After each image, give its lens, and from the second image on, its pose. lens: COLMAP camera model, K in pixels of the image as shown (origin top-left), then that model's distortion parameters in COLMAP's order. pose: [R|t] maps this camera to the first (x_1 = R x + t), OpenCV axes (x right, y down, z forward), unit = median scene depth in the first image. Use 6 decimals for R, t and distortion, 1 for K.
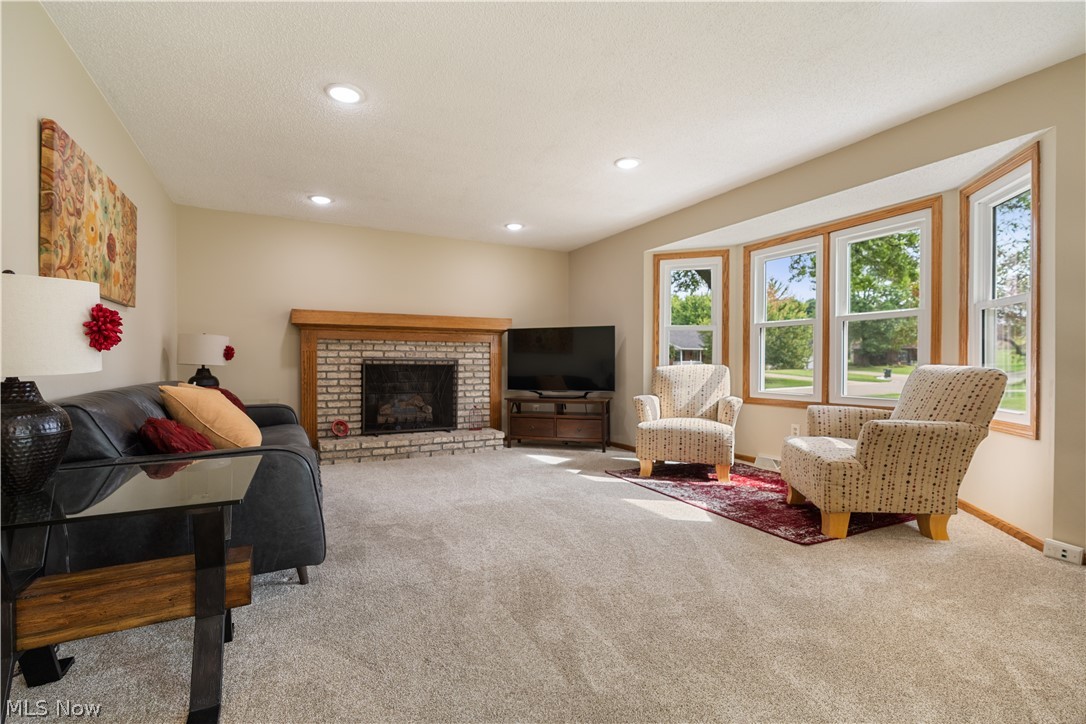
lens RADIAL K [[486.2, 0, 538.2], [0, 486.2, 366.7], [0, 0, 1]] dist [-0.007896, 0.003040]
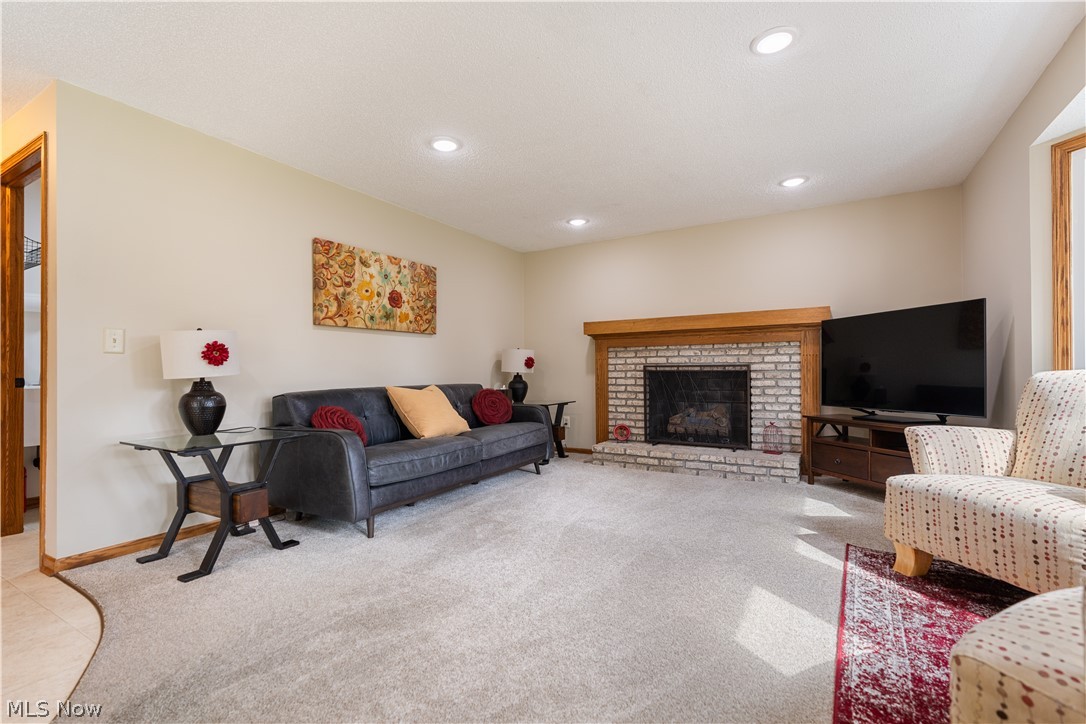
lens RADIAL K [[486.2, 0, 541.2], [0, 486.2, 369.4], [0, 0, 1]] dist [-0.007896, 0.003040]
pose [[0.527809, -0.008673, -0.849319, 0.579323], [0.002266, 0.999959, -0.008803, 0.000431], [0.849360, 0.002722, 0.527807, 0.451934]]
